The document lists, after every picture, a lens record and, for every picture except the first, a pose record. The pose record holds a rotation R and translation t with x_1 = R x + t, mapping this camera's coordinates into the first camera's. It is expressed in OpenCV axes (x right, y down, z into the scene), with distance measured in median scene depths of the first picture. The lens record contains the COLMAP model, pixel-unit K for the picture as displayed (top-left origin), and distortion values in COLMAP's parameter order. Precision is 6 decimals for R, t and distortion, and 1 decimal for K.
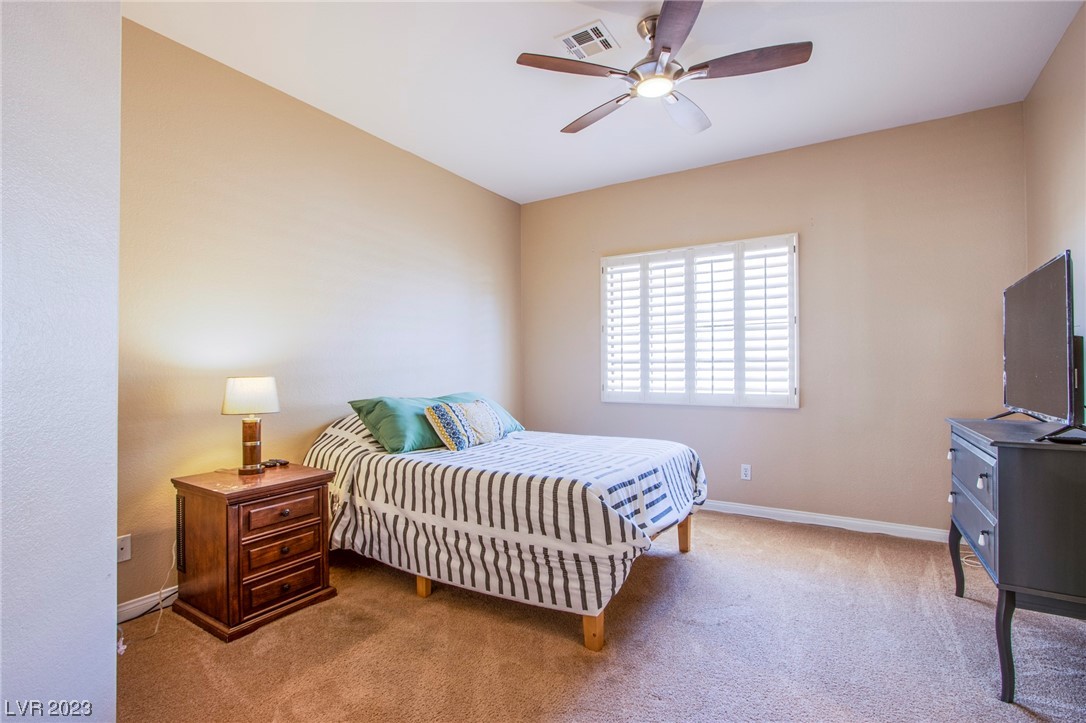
lens RADIAL K [[505.1, 0, 543.0], [0, 505.1, 361.5], [0, 0, 1]] dist [-0.019587, 0.002313]
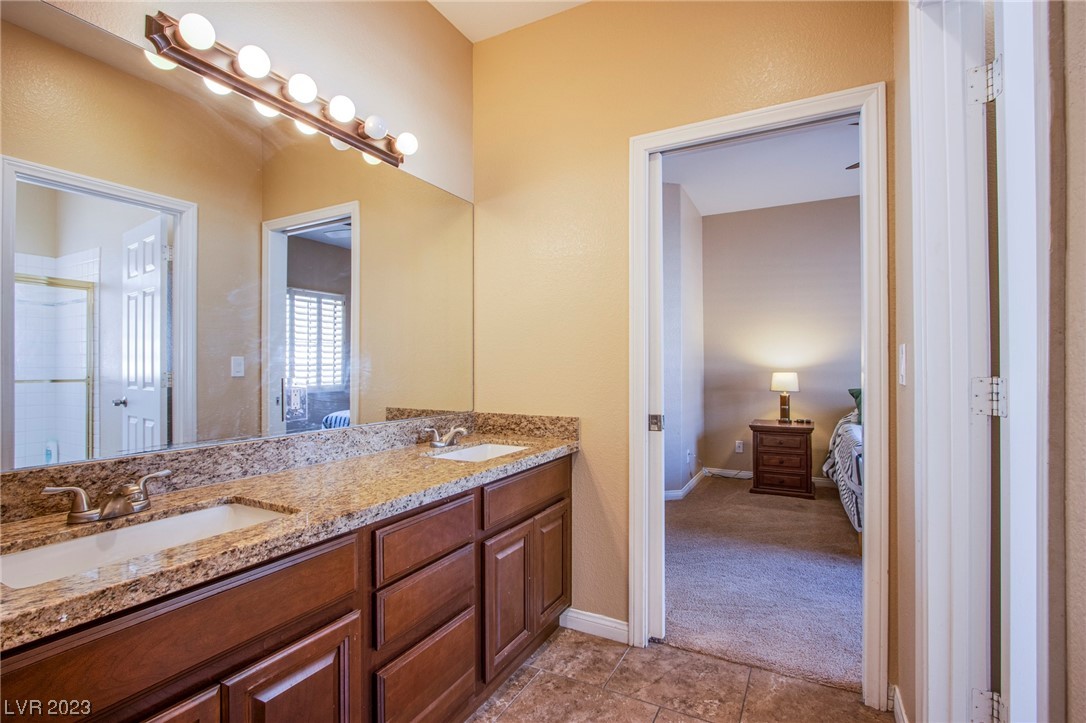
lens RADIAL K [[505.1, 0, 543.0], [0, 505.1, 361.5], [0, 0, 1]] dist [-0.019587, 0.002313]
pose [[0.066520, -0.008888, -0.997746, 1.301425], [0.010442, 0.999912, -0.008211, -0.003484], [0.997730, -0.009872, 0.066607, -0.039917]]
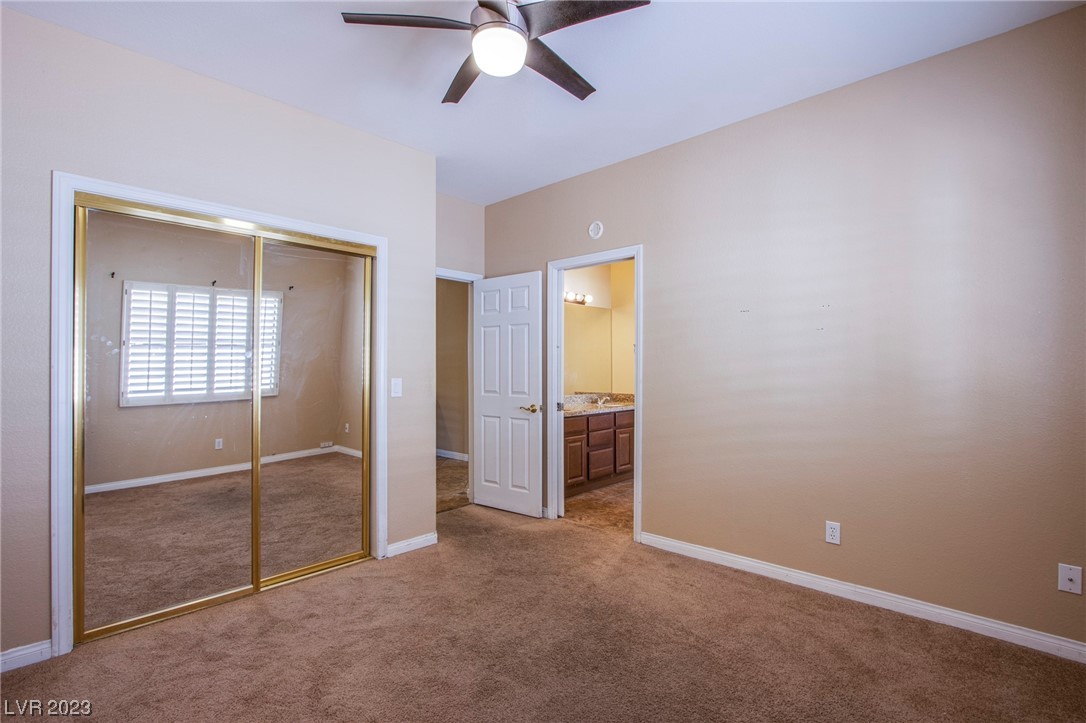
lens RADIAL K [[505.1, 0, 543.0], [0, 505.1, 361.5], [0, 0, 1]] dist [-0.019587, 0.002313]
pose [[-0.197488, -0.006882, -0.980281, 3.306148], [0.015678, 0.999825, -0.010177, -0.065045], [0.980180, -0.017378, -0.197345, 0.080573]]
